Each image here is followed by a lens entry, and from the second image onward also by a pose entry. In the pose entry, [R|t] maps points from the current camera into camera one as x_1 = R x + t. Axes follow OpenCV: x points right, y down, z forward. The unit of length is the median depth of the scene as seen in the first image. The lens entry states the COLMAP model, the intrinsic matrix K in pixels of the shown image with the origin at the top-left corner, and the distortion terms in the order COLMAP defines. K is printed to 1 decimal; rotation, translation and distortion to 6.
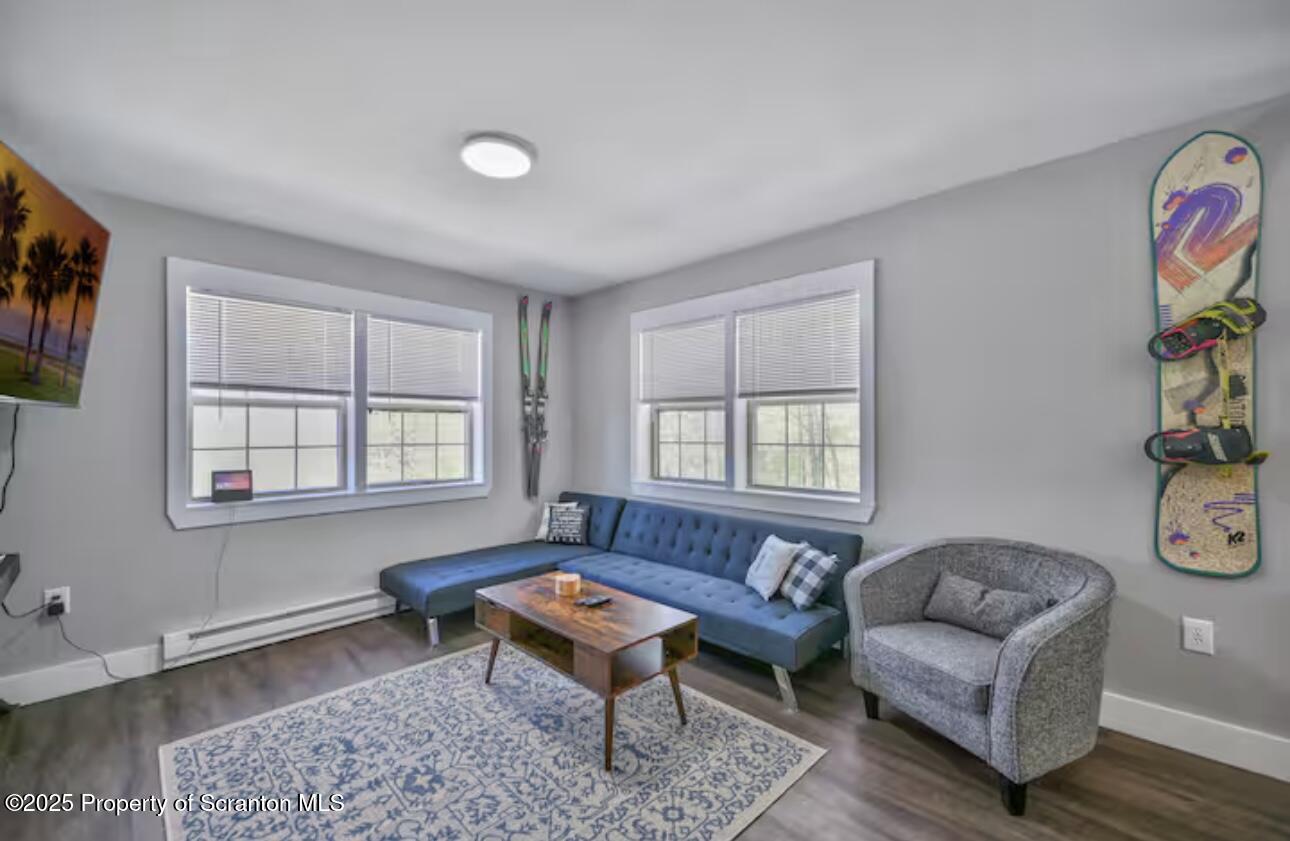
lens RADIAL K [[514.1, 0, 640.5], [0, 514.1, 419.4], [0, 0, 1]] dist [0.002330, 0.000320]
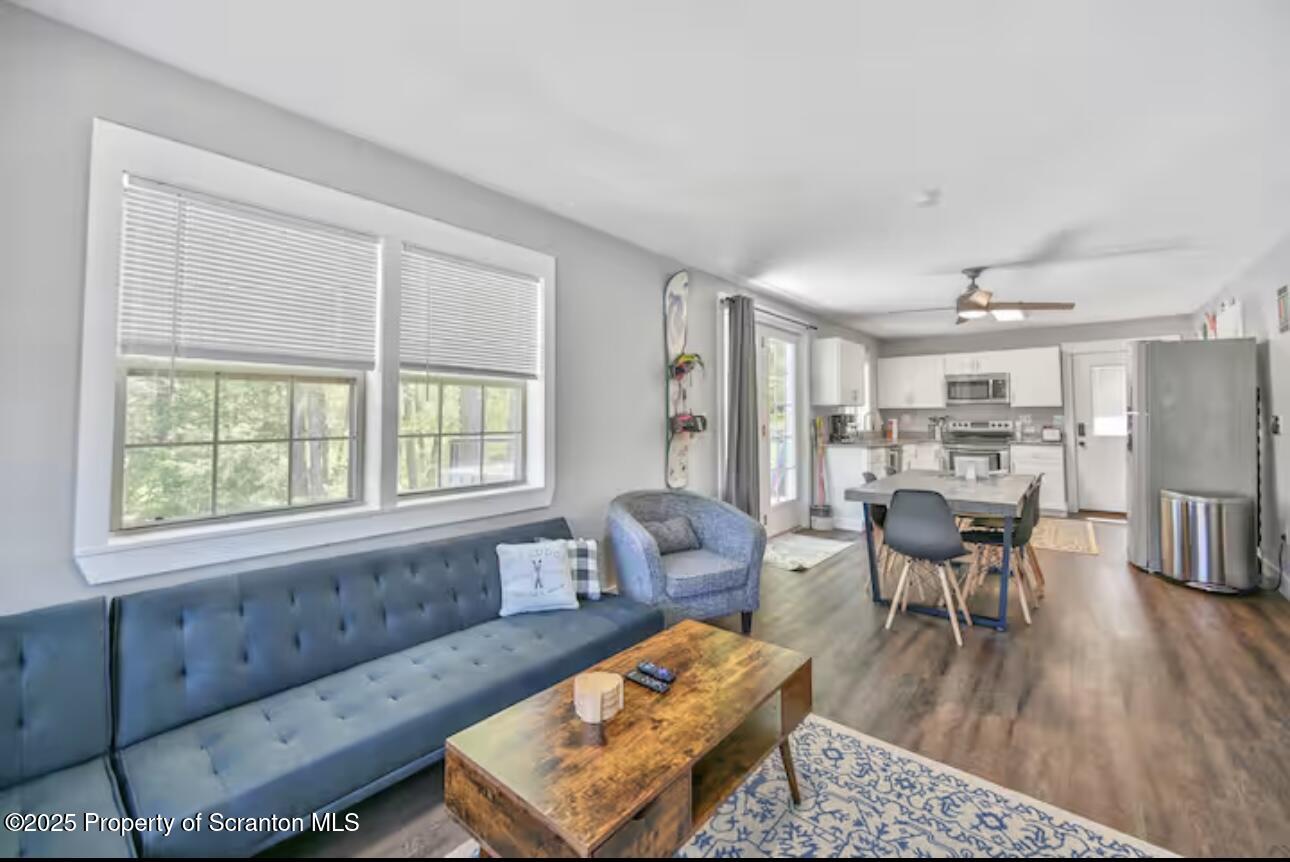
lens RADIAL K [[530.8, 0, 650.6], [0, 530.8, 380.0], [0, 0, 1]] dist [0.002488, 0.000811]
pose [[-0.096507, 0.068685, 0.992960, -0.959618], [-0.018009, 0.997332, -0.070738, 0.030655], [-0.995169, -0.024709, -0.095013, 1.315333]]
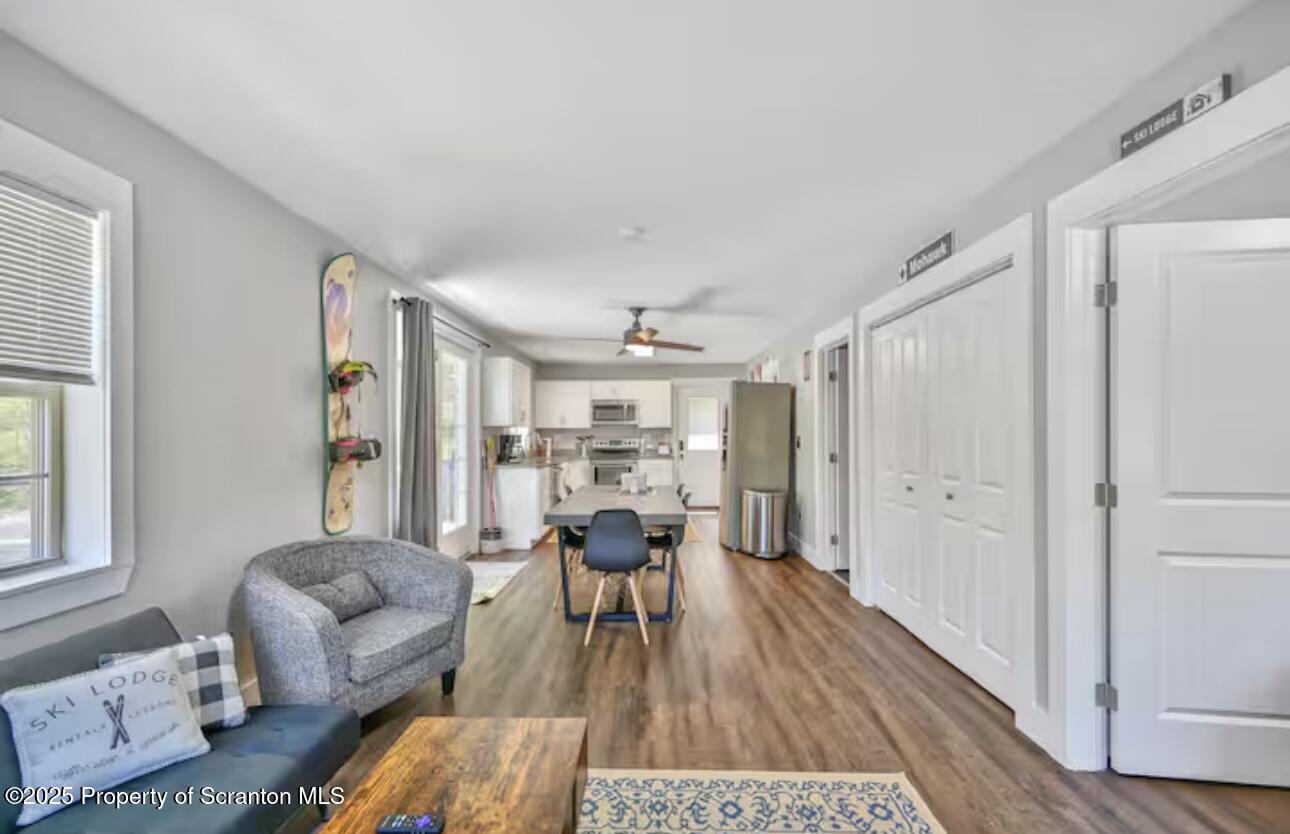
lens RADIAL K [[514.1, 0, 648.3], [0, 514.1, 425.4], [0, 0, 1]] dist [0.002330, 0.000320]
pose [[-0.699591, 0.012141, 0.714441, -0.679308], [-0.010415, 0.999576, -0.027185, 0.009225], [-0.714468, -0.026459, -0.699168, 1.434295]]
